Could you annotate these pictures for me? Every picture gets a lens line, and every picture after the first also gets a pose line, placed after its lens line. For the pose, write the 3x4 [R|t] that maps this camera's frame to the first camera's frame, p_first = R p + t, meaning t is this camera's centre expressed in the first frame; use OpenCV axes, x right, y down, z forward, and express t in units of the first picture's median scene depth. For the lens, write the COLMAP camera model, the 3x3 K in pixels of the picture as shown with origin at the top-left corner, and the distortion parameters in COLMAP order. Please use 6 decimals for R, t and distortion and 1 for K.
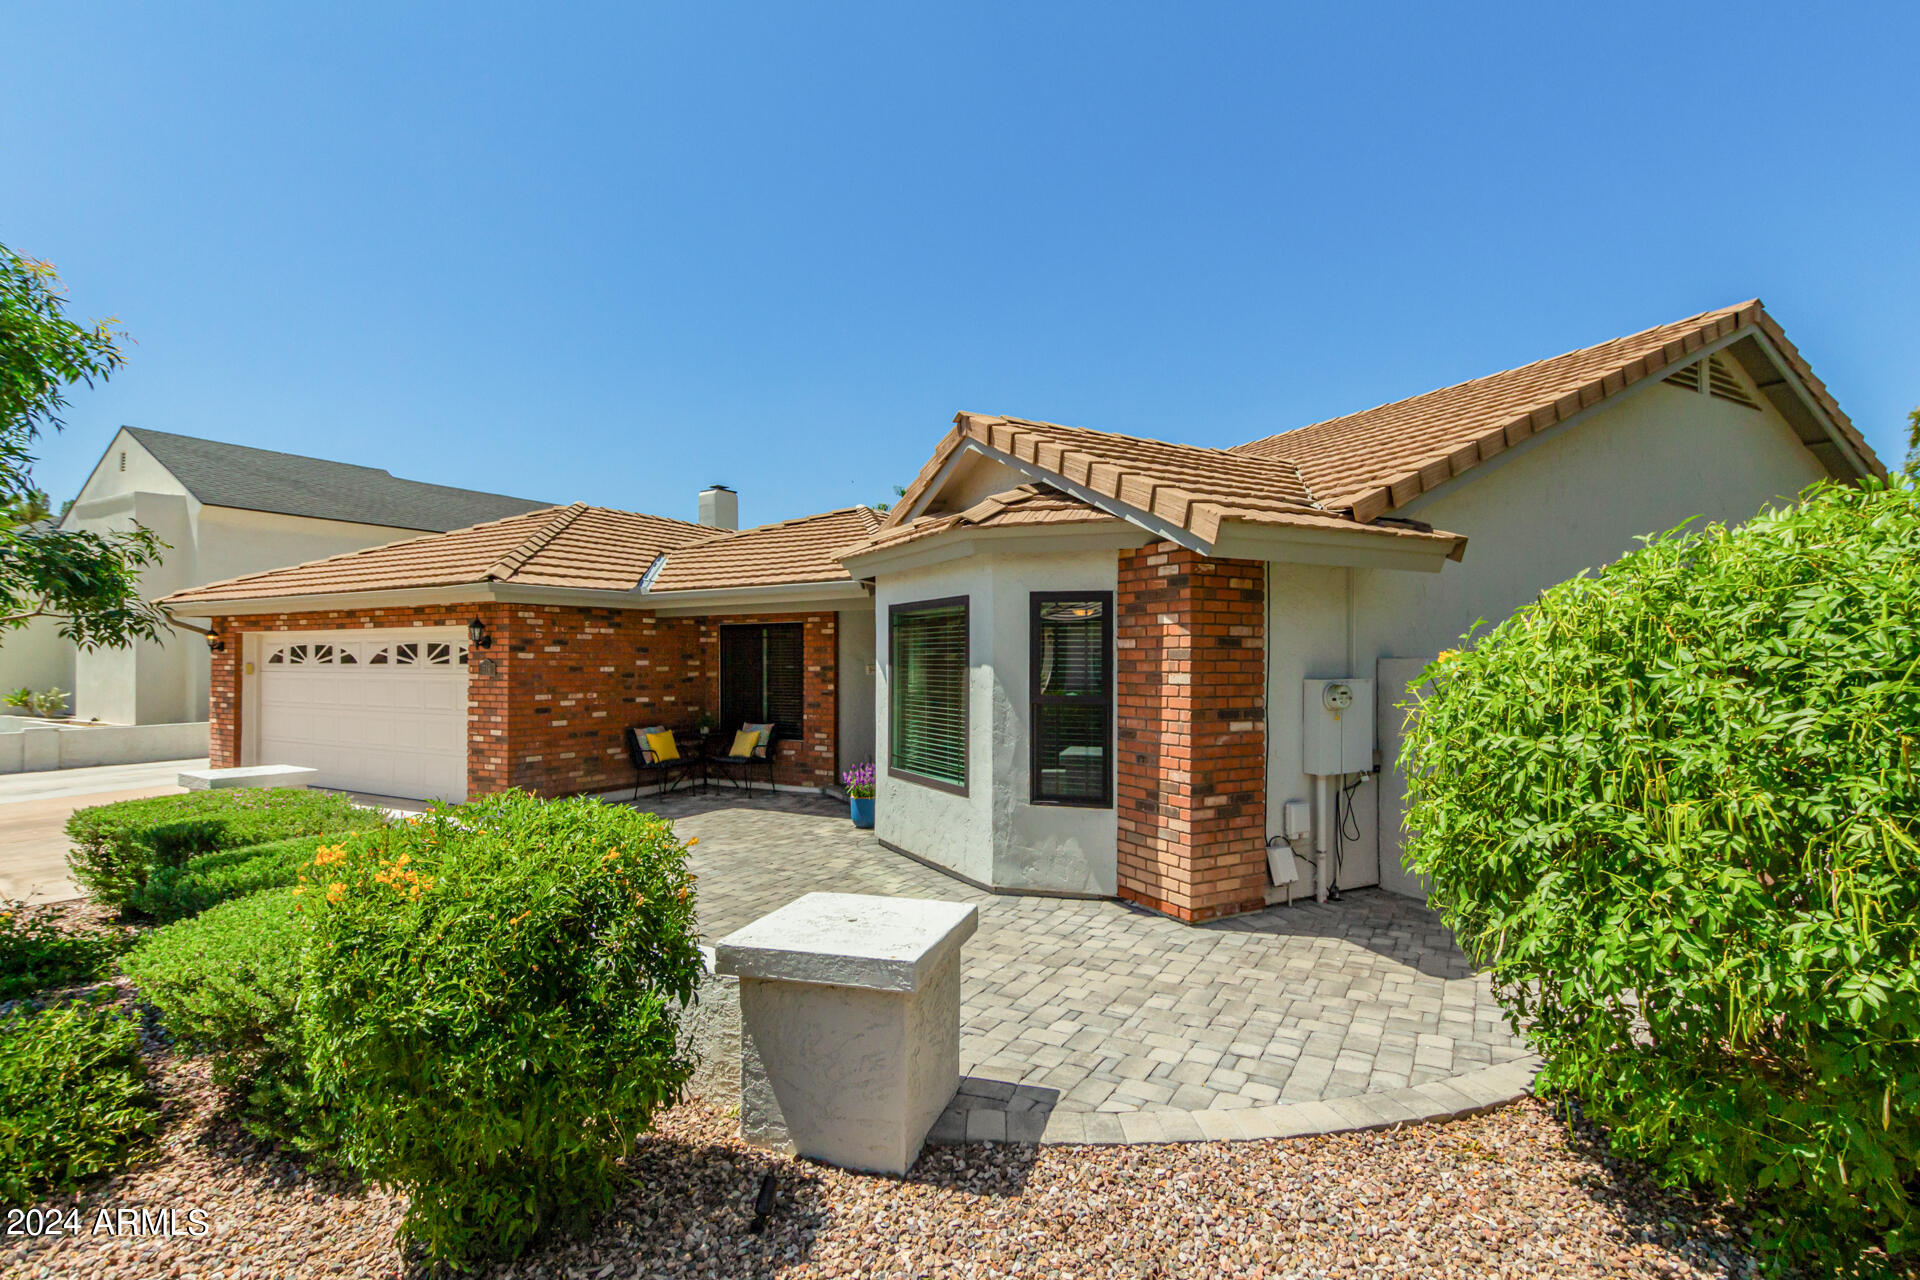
lens RADIAL K [[872.7, 0, 958.4], [0, 872.7, 656.3], [0, 0, 1]] dist [-0.000518, -0.000061]
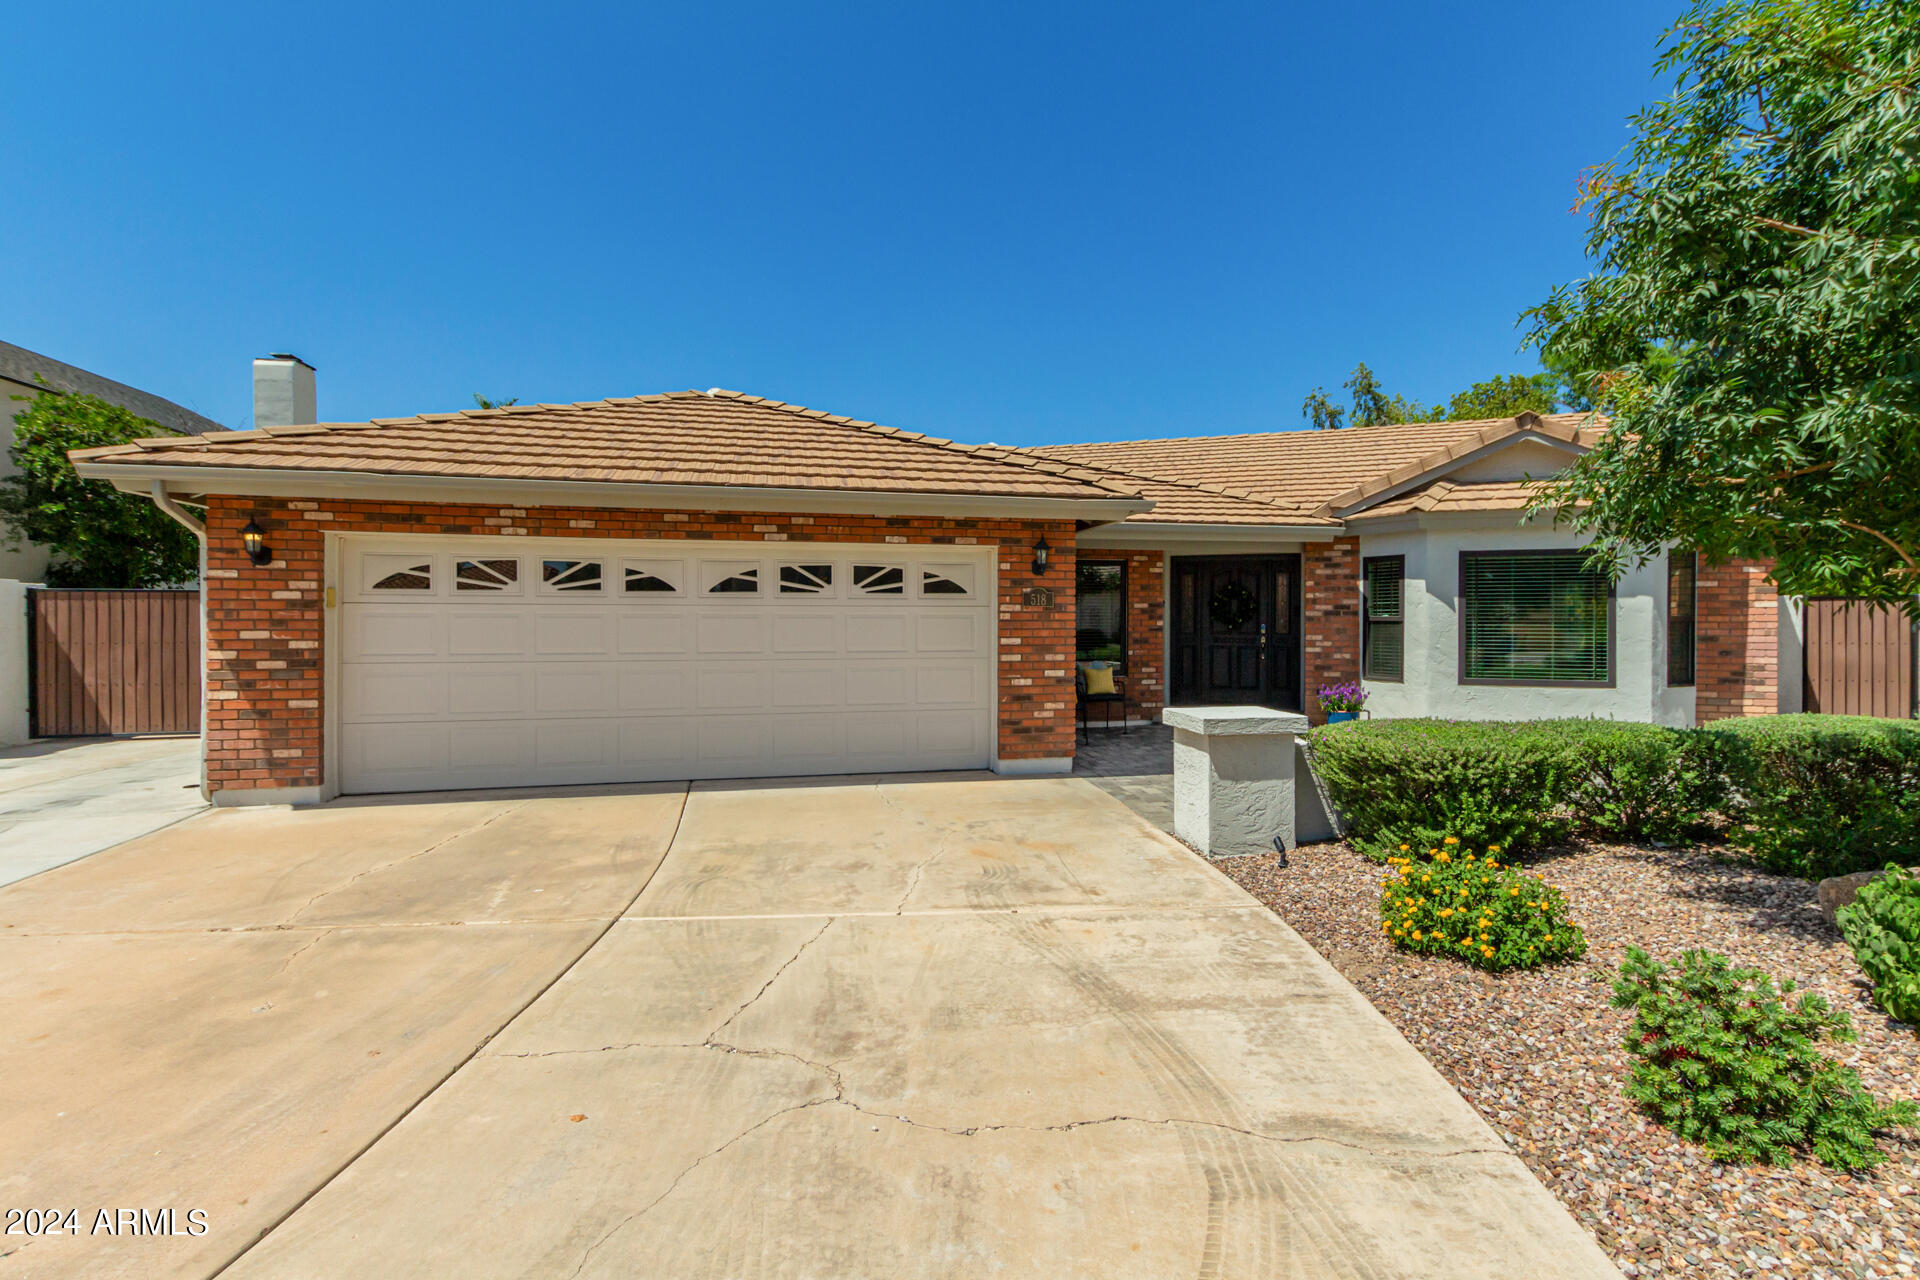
lens RADIAL K [[874.2, 0, 966.6], [0, 874.2, 619.8], [0, 0, 1]] dist [0.000835, -0.000063]
pose [[0.750708, 0.000854, 0.660634, -1.156930], [-0.005027, 0.999978, 0.004420, 0.031563], [-0.660615, -0.006639, 0.750695, 0.411776]]
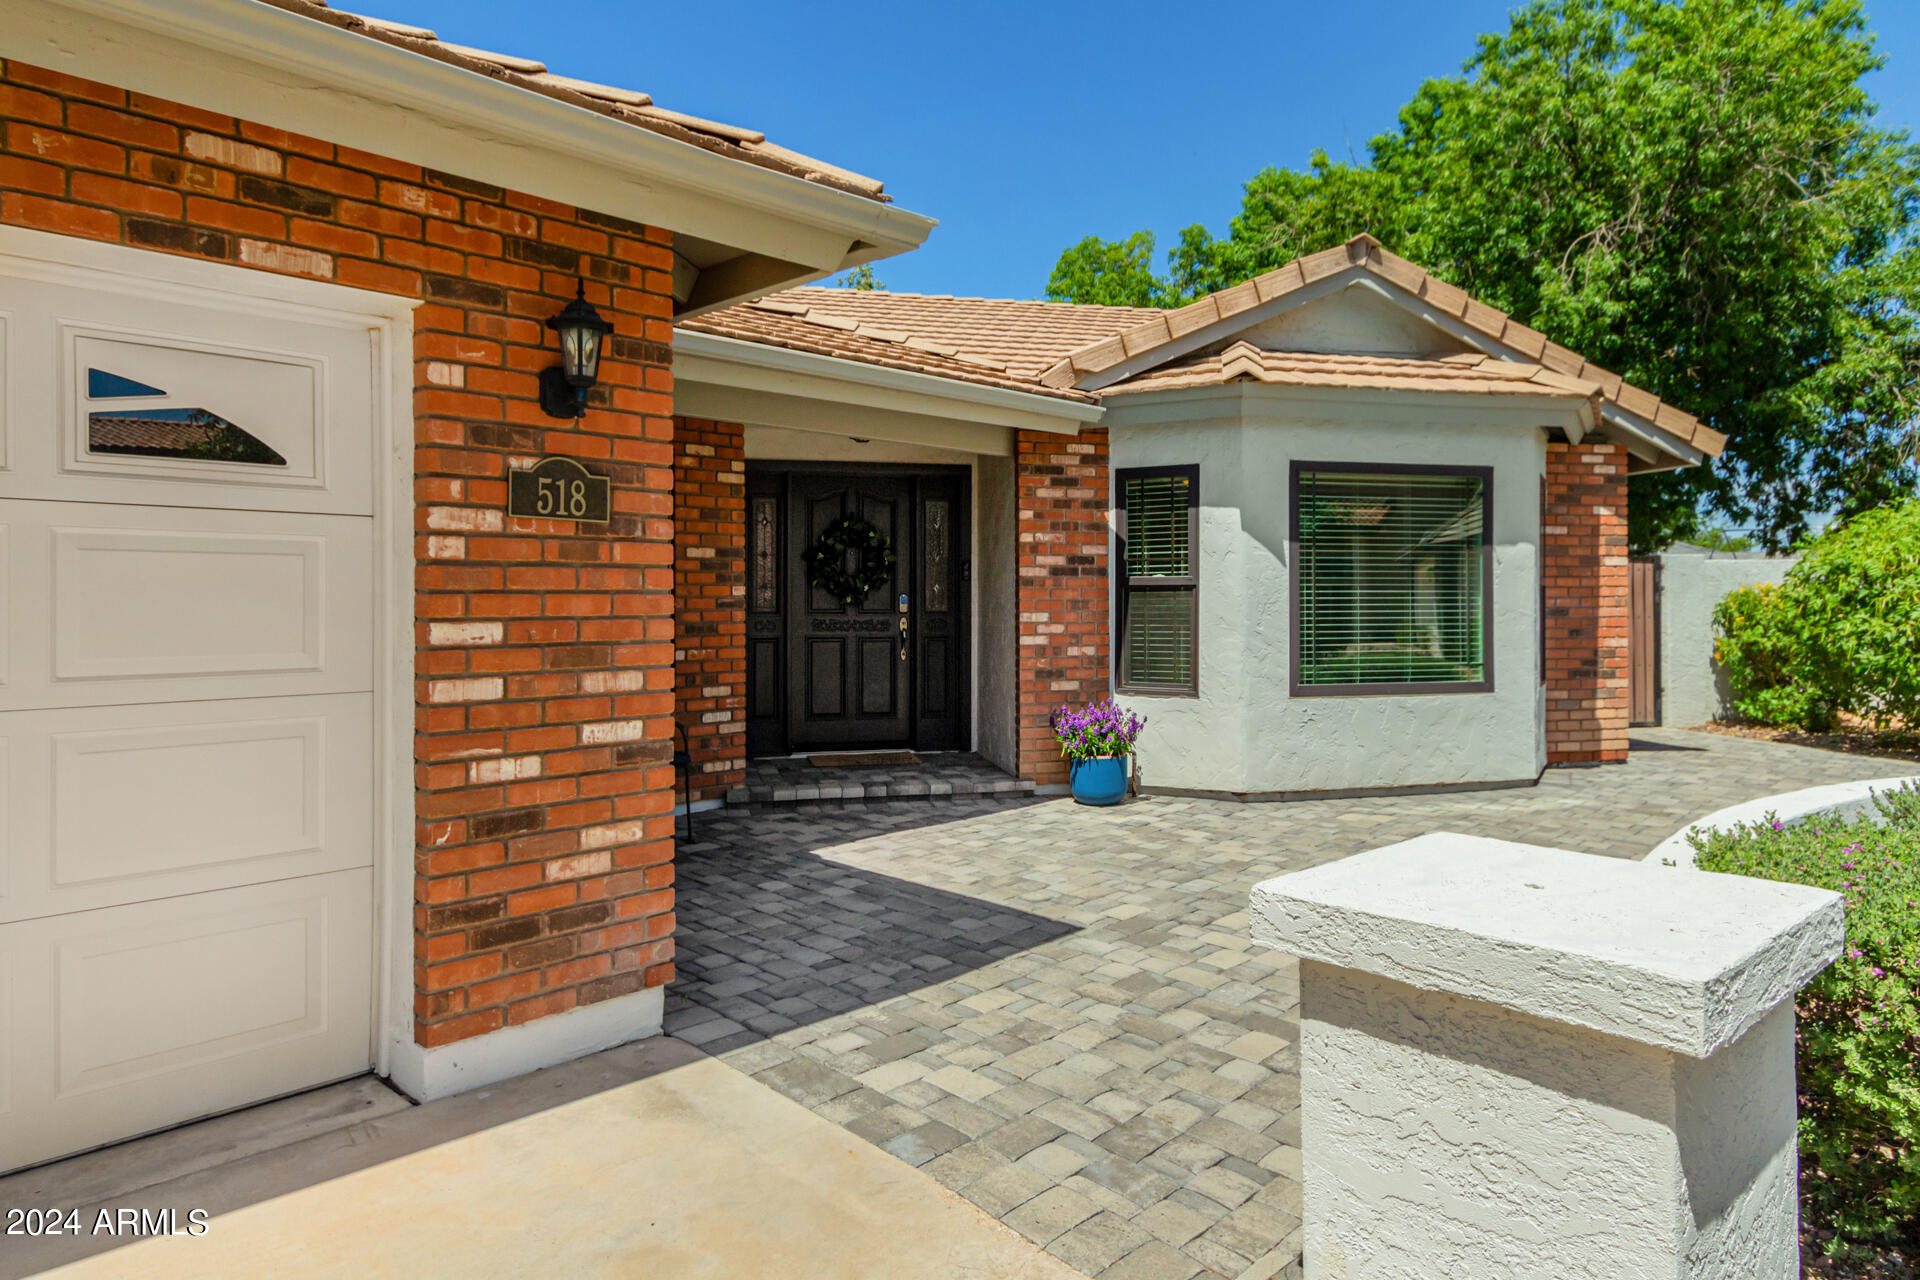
lens RADIAL K [[1143.8, 0, 962.9], [0, 1143.8, 599.9], [0, 0, 1]] dist [0.021320, 0.000888]
pose [[0.271490, 0.001661, 0.962440, -0.840900], [-0.003029, 0.999995, -0.000871, 0.046136], [-0.962437, -0.002679, 0.271493, 0.794853]]
